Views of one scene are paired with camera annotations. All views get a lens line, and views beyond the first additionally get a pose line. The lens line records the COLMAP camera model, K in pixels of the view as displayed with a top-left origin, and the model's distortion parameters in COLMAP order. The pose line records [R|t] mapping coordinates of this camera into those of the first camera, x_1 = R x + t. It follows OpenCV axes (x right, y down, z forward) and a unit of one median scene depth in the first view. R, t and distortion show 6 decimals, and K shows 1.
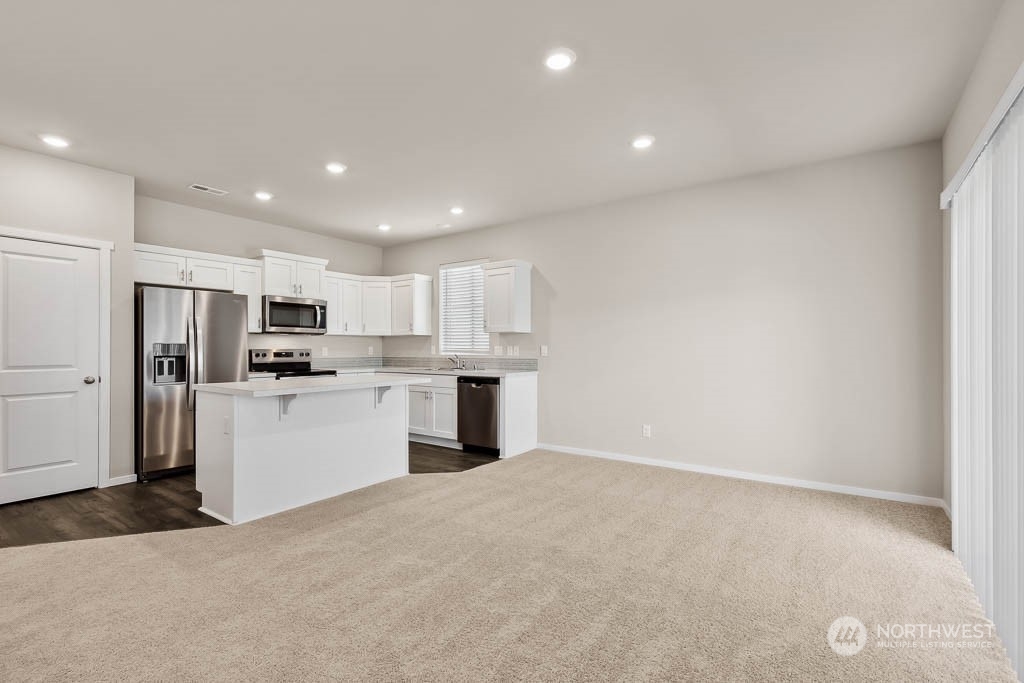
lens RADIAL K [[468.4, 0, 508.9], [0, 468.4, 343.5], [0, 0, 1]] dist [0.008019, -0.000996]
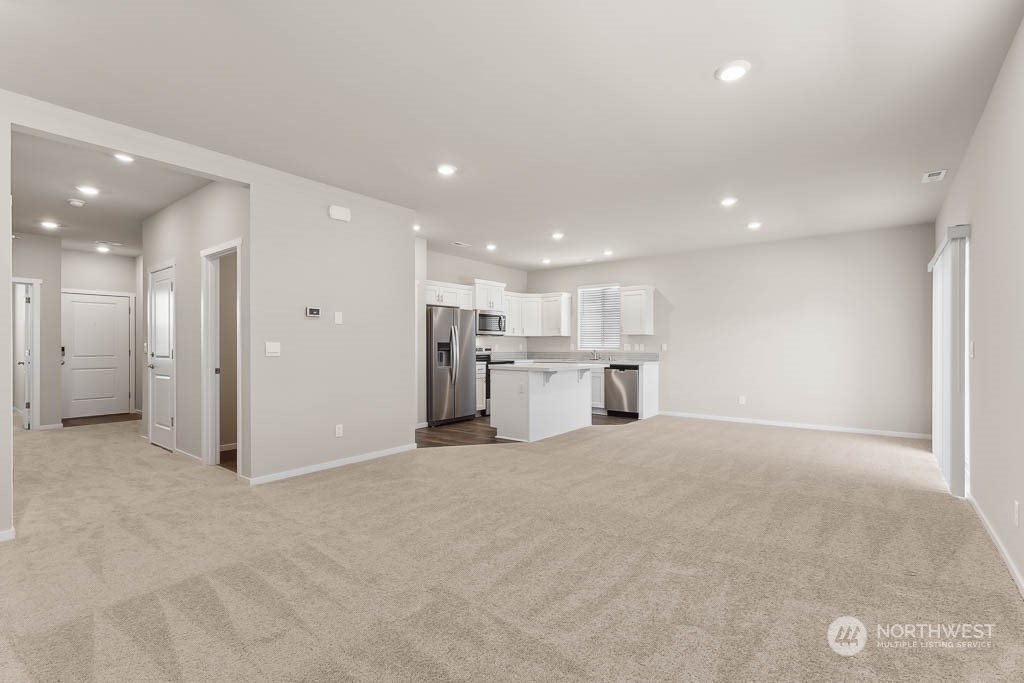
lens RADIAL K [[468.4, 0, 517.2], [0, 468.4, 342.6], [0, 0, 1]] dist [0.008019, -0.000996]
pose [[0.999500, 0.002400, -0.031536, -0.323970], [-0.002316, 0.999994, 0.002688, -0.002277], [0.031542, -0.002614, 0.999499, -0.455998]]
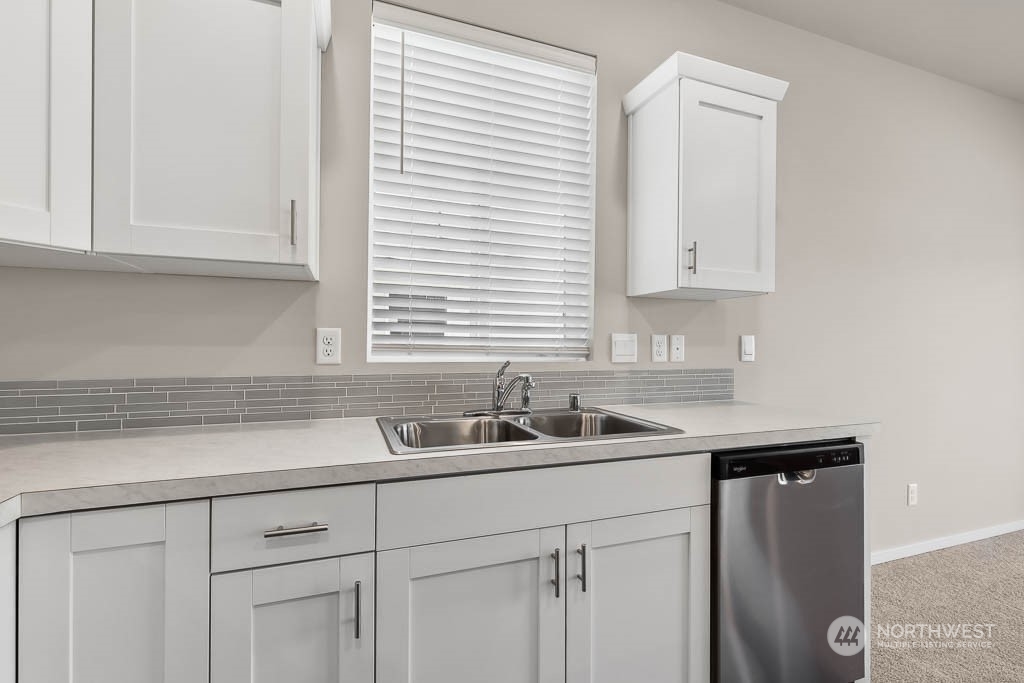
lens RADIAL K [[468.4, 0, 513.6], [0, 468.4, 340.2], [0, 0, 1]] dist [0.008019, -0.000996]
pose [[0.544075, 0.004528, 0.839024, -0.356819], [-0.022188, 0.999713, 0.008993, 0.009080], [-0.838743, -0.023509, 0.544019, 0.915759]]
